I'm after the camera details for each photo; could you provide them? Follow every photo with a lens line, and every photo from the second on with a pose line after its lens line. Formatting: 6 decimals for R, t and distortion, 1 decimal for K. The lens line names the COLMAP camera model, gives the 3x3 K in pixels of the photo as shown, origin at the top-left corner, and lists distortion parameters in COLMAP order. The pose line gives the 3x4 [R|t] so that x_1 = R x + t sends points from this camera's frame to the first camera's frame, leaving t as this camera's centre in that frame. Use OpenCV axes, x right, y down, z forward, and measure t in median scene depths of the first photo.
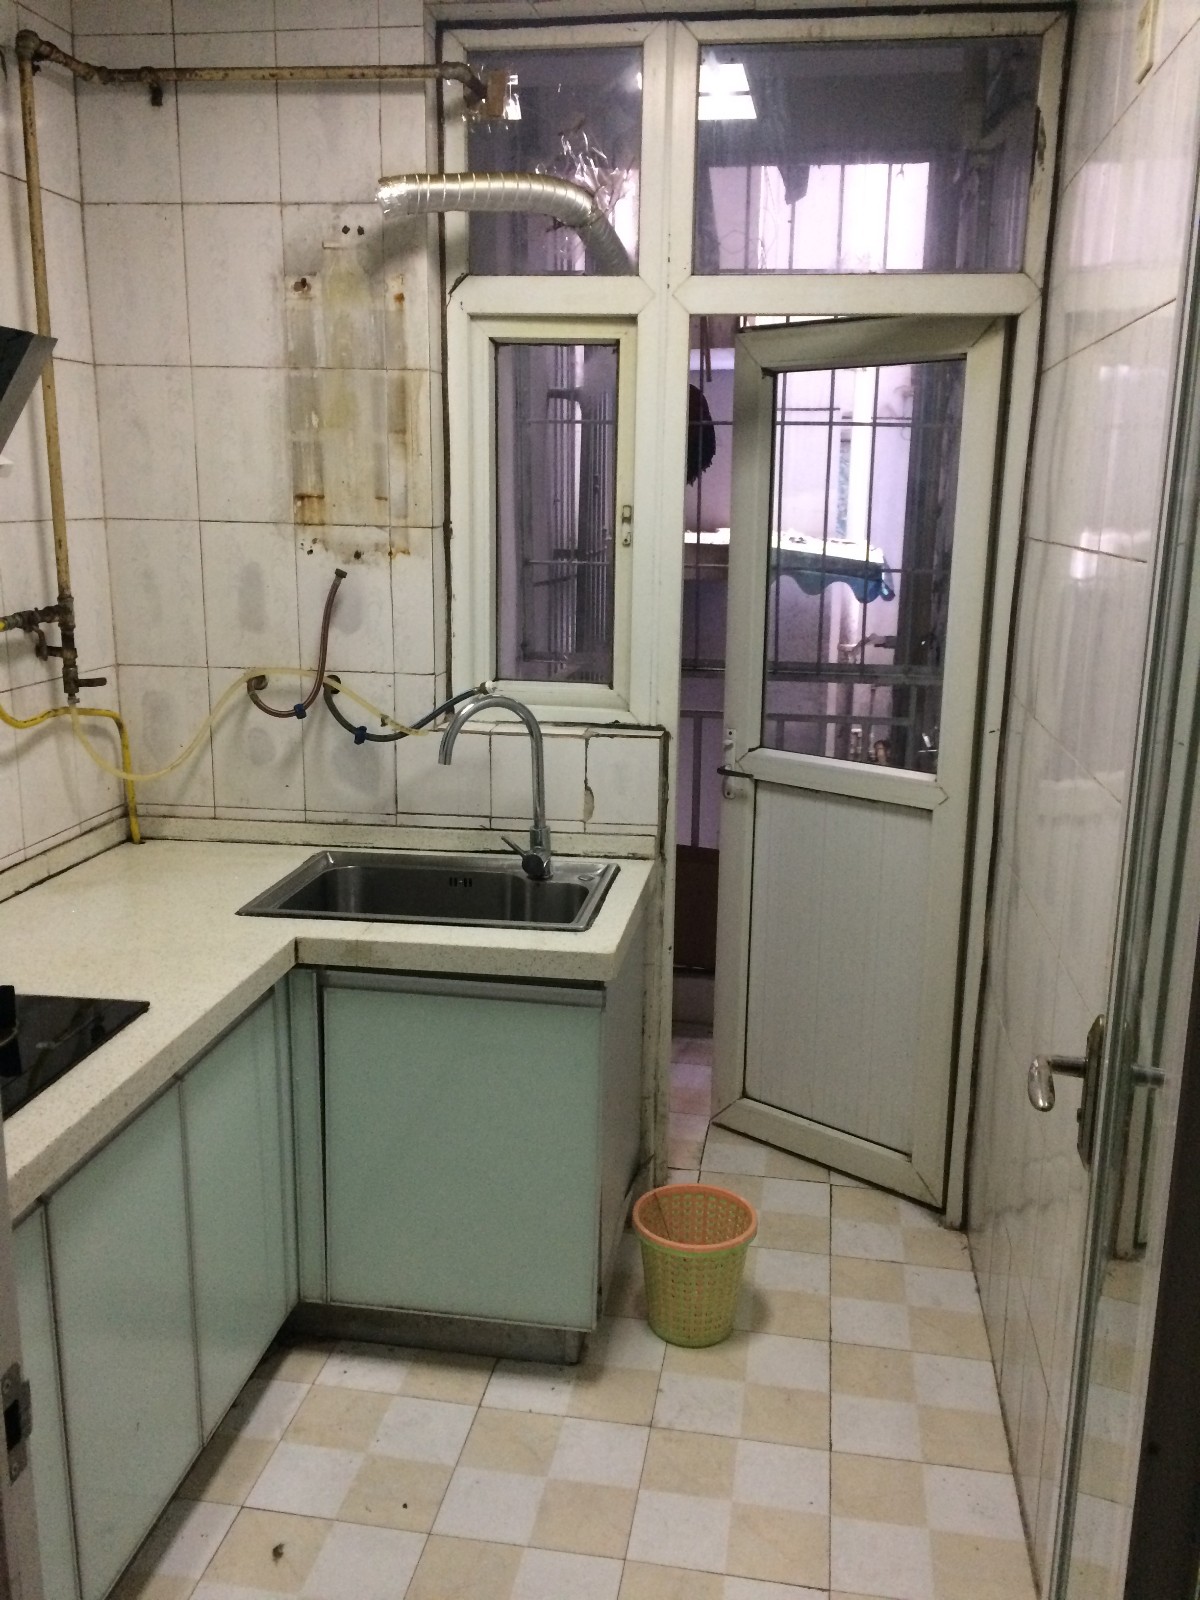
lens RADIAL K [[1371.8, 0, 600.0], [0, 1371.8, 800.0], [0, 0, 1]] dist [0.048531, -0.008342]
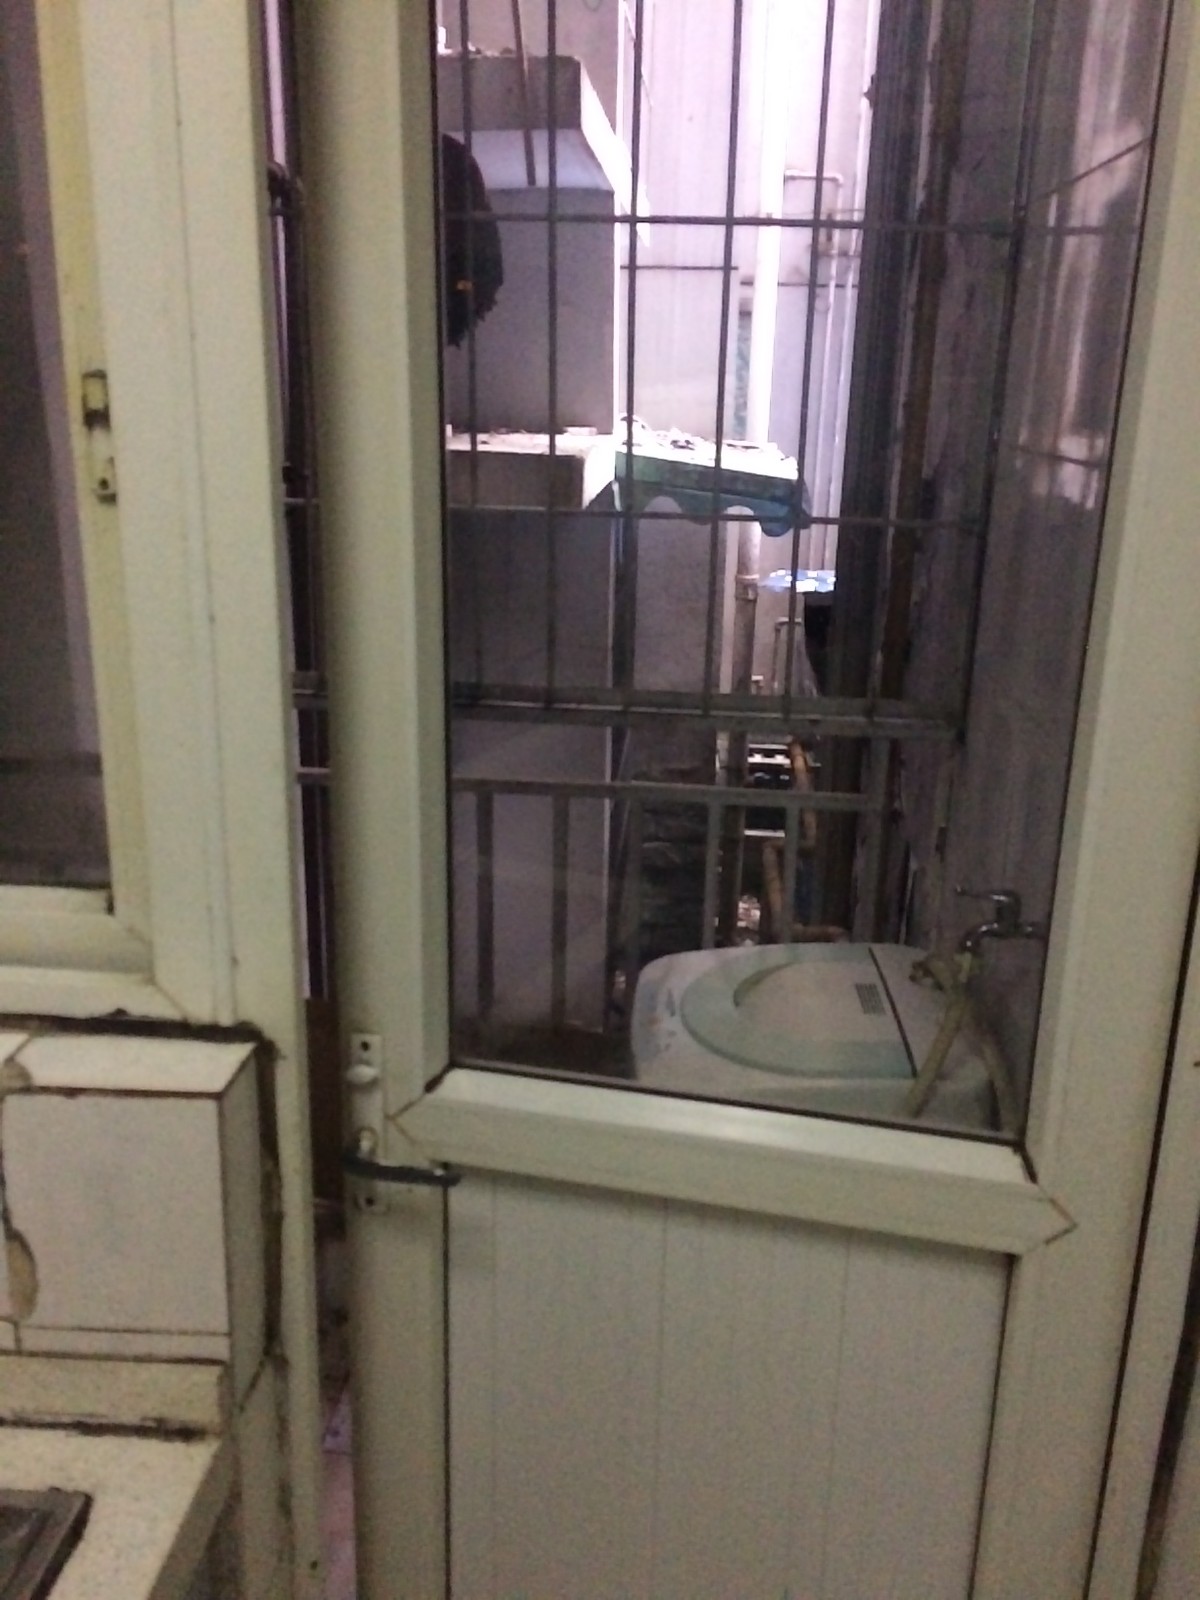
lens RADIAL K [[1371.8, 0, 600.0], [0, 1371.8, 800.0], [0, 0, 1]] dist [0.048531, -0.008342]
pose [[0.997157, -0.013155, 0.074191, 0.056757], [0.007701, 0.997278, 0.073330, -0.071192], [-0.074954, -0.072550, 0.994544, 0.342733]]
